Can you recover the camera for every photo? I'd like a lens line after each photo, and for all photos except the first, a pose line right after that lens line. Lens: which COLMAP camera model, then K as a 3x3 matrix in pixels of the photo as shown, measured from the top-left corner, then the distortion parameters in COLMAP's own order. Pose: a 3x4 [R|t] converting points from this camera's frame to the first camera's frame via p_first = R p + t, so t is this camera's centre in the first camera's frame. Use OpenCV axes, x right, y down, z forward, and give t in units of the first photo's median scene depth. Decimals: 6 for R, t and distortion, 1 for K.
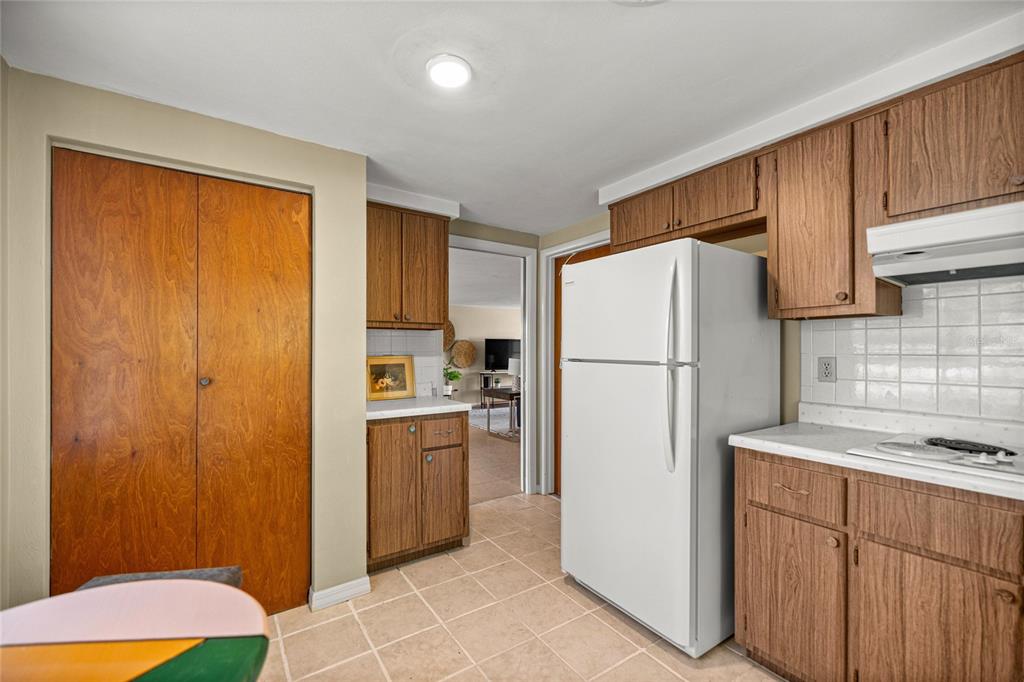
lens RADIAL K [[426.3, 0, 505.9], [0, 426.3, 343.7], [0, 0, 1]] dist [0.000243, 0.000263]
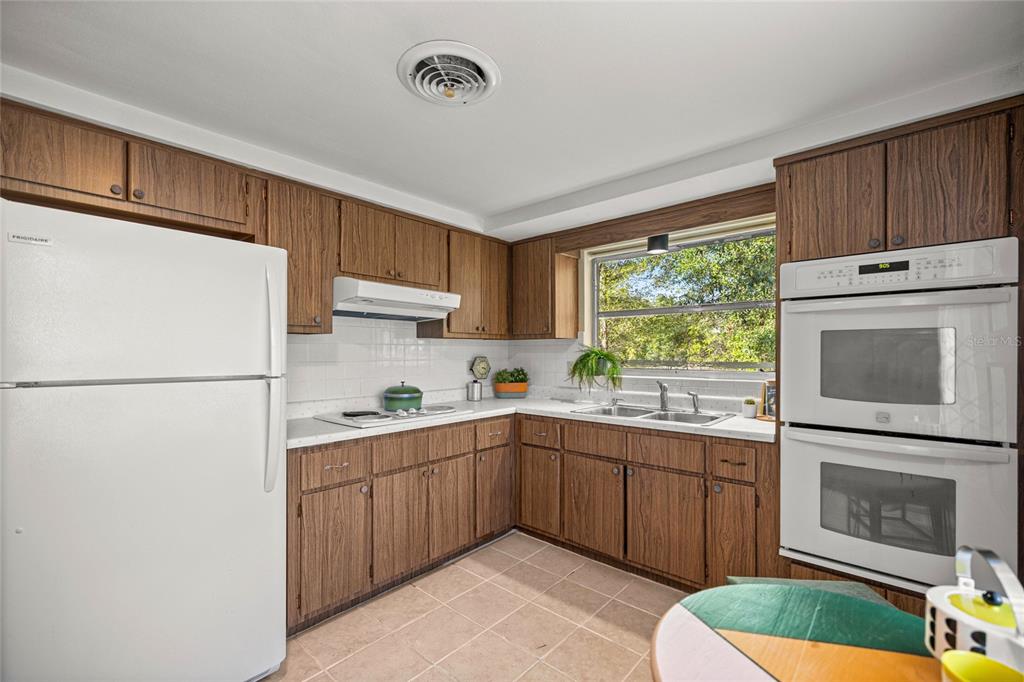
lens RADIAL K [[426.3, 0, 505.9], [0, 426.3, 343.7], [0, 0, 1]] dist [0.000243, 0.000263]
pose [[-0.233132, 0.015301, 0.972325, -0.725869], [-0.017918, 0.999639, -0.020027, -0.019634], [-0.972280, -0.022091, -0.232774, 0.791340]]
